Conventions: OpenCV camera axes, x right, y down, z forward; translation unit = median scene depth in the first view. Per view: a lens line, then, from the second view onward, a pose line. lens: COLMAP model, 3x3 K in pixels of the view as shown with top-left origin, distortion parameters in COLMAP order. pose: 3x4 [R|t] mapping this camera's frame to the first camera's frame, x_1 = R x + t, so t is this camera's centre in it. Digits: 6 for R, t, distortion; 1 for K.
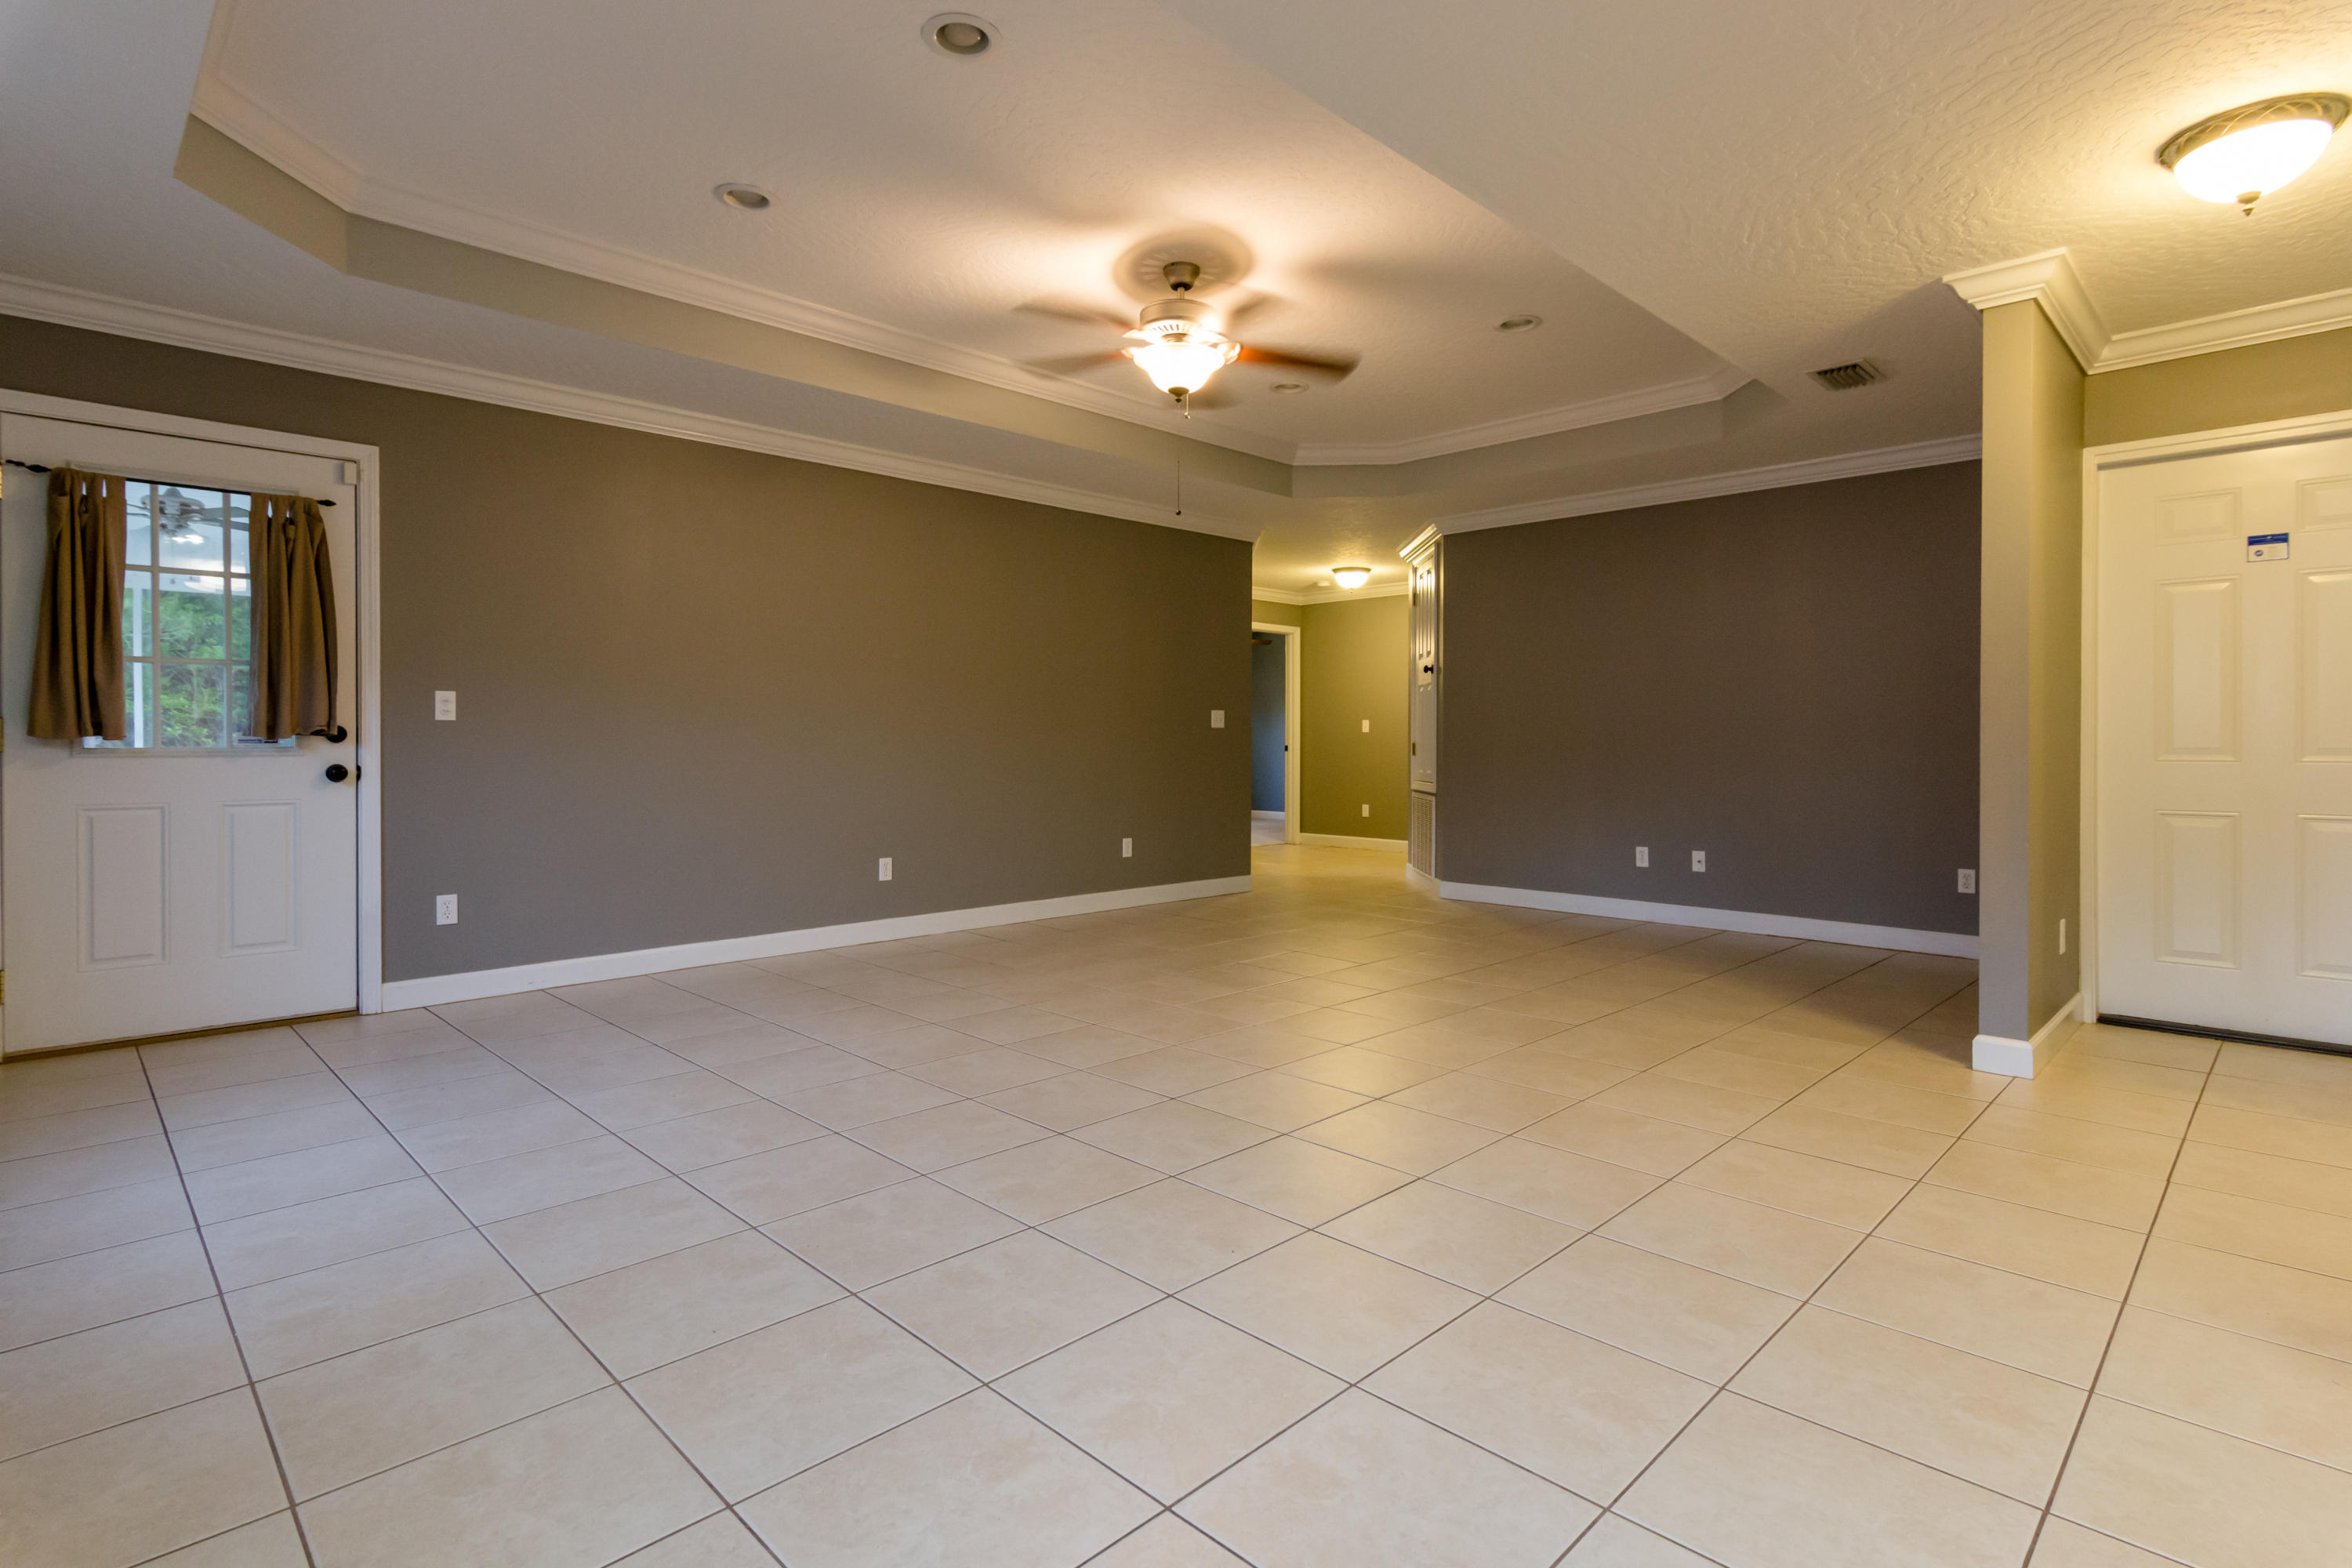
lens RADIAL K [[1189.0, 0, 1284.8], [0, 1189.0, 736.3], [0, 0, 1]] dist [0.003802, -0.000042]
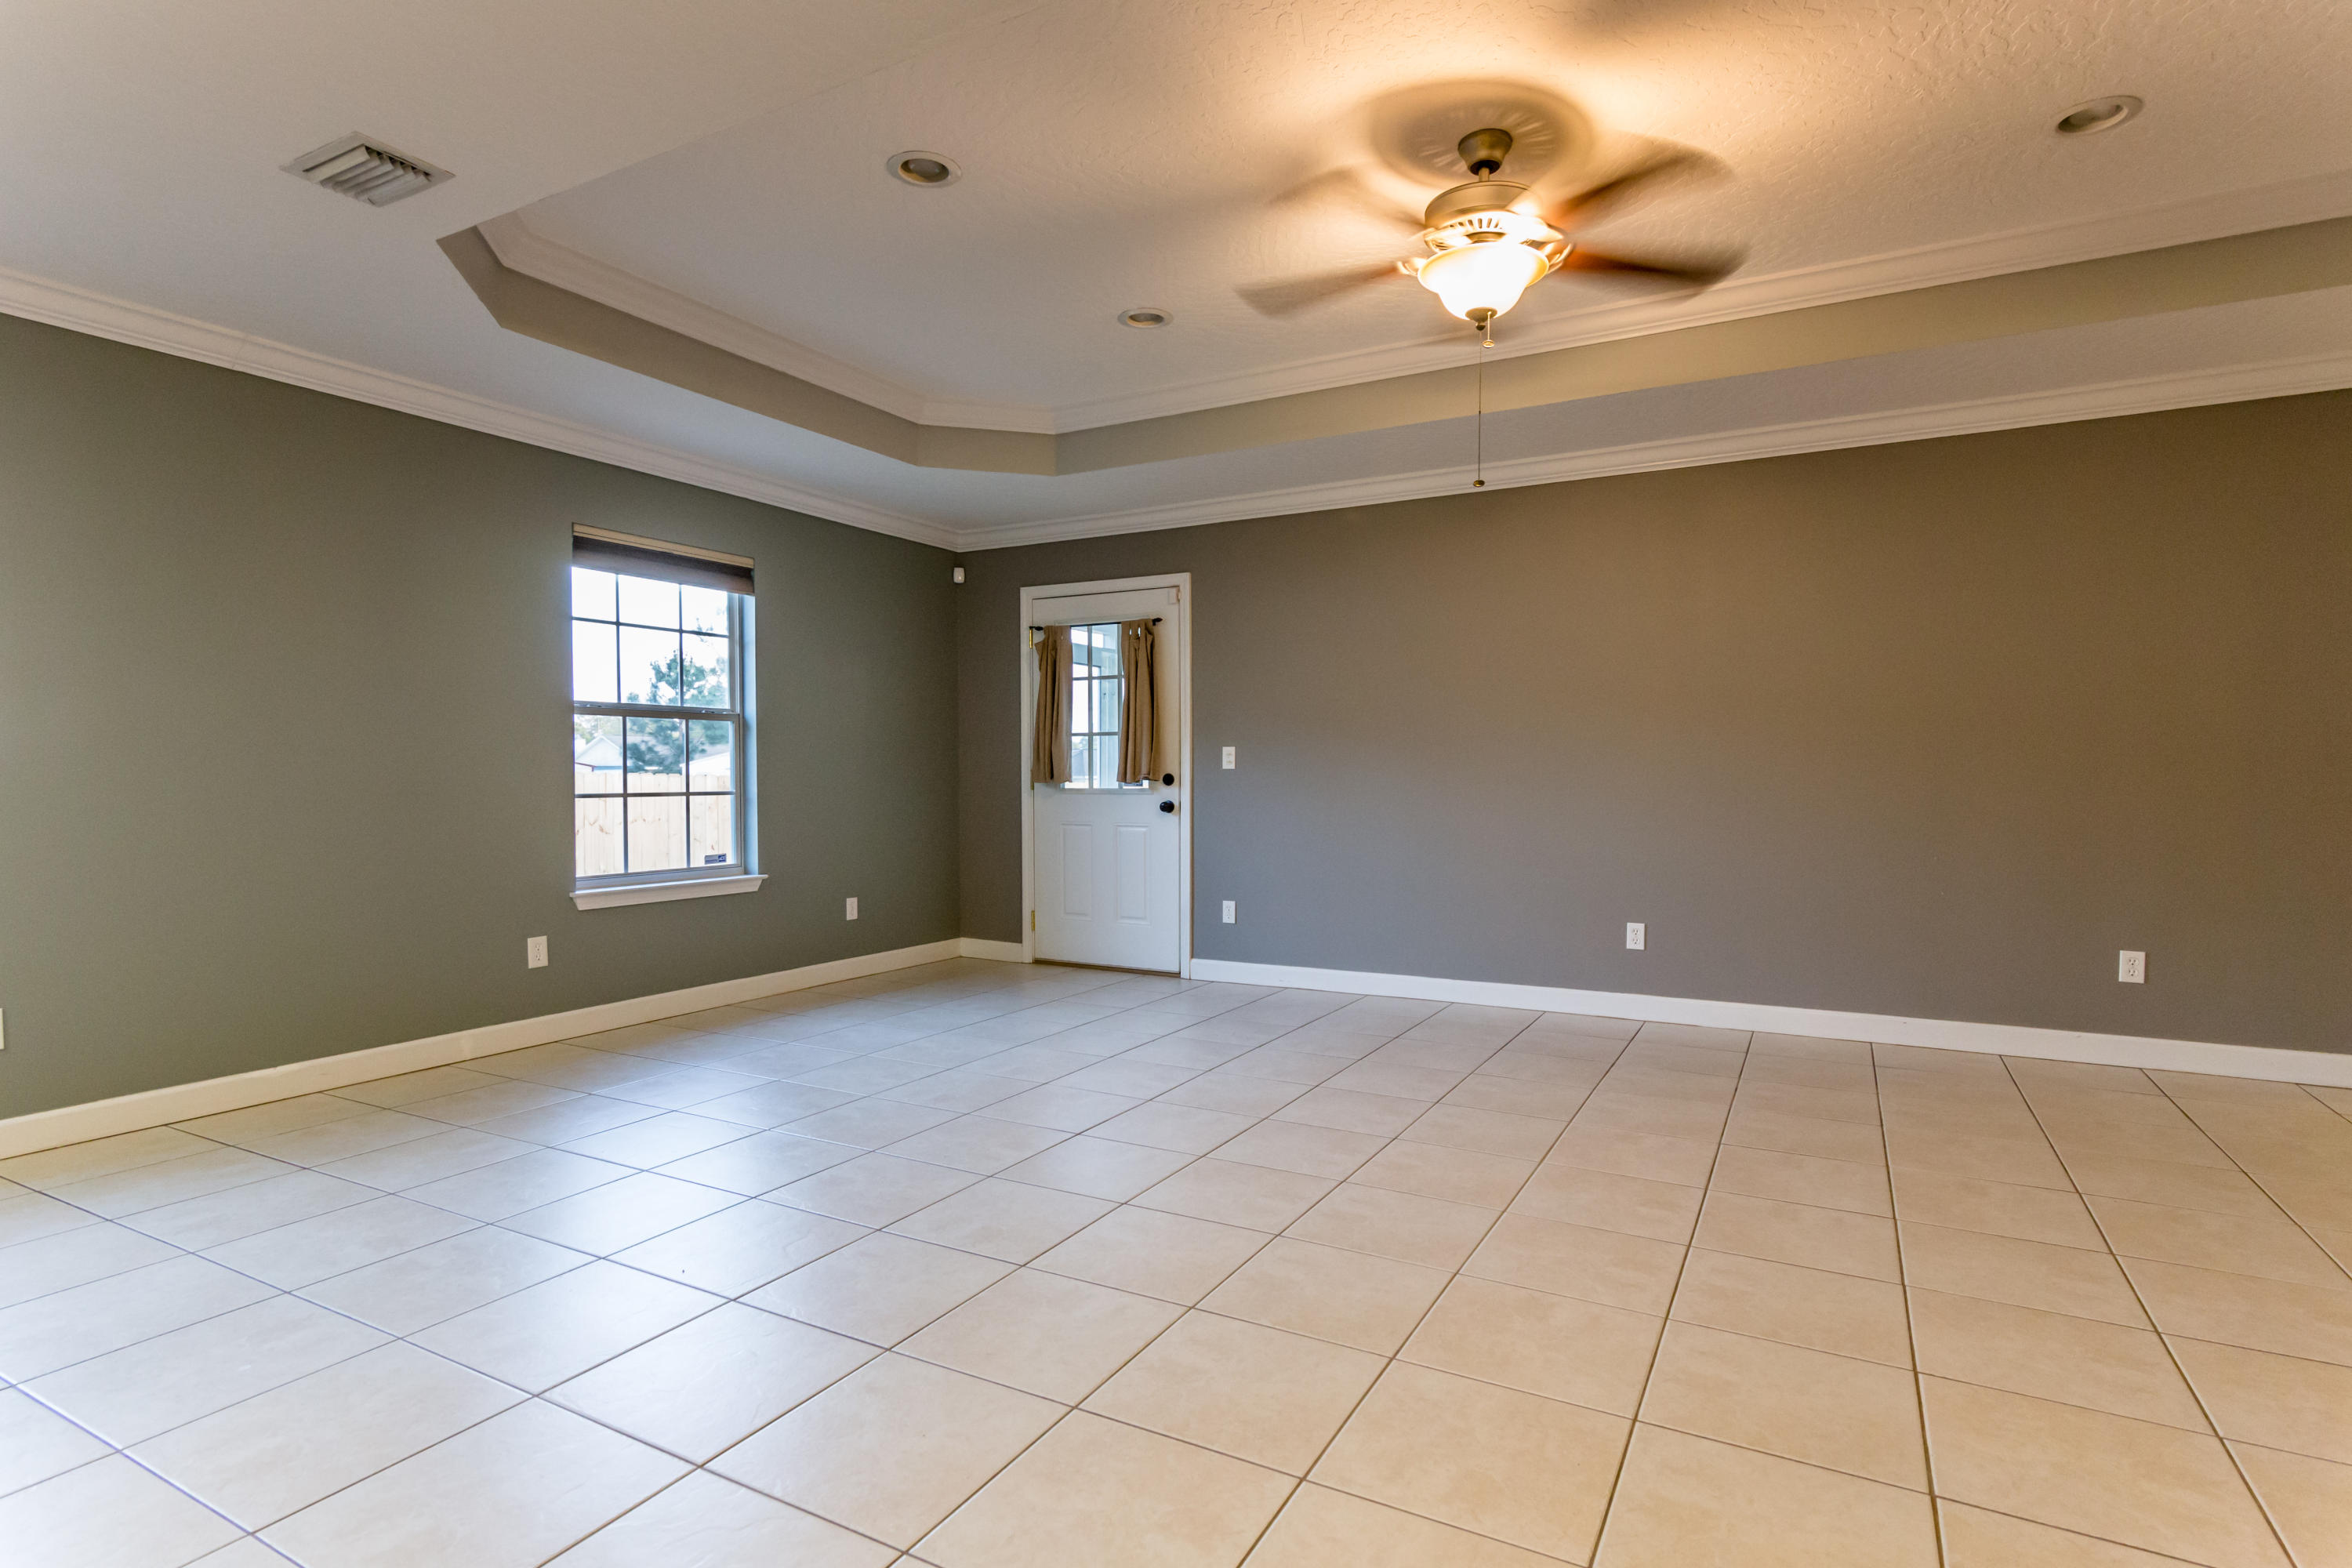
lens RADIAL K [[1217.6, 0, 1175.6], [0, 1217.6, 767.7], [0, 0, 1]] dist [0.005195, -0.001912]
pose [[0.203341, -0.000427, -0.979108, 0.637514], [0.009706, 0.999952, 0.001580, -0.018131], [0.979060, -0.009825, 0.203335, 0.705743]]
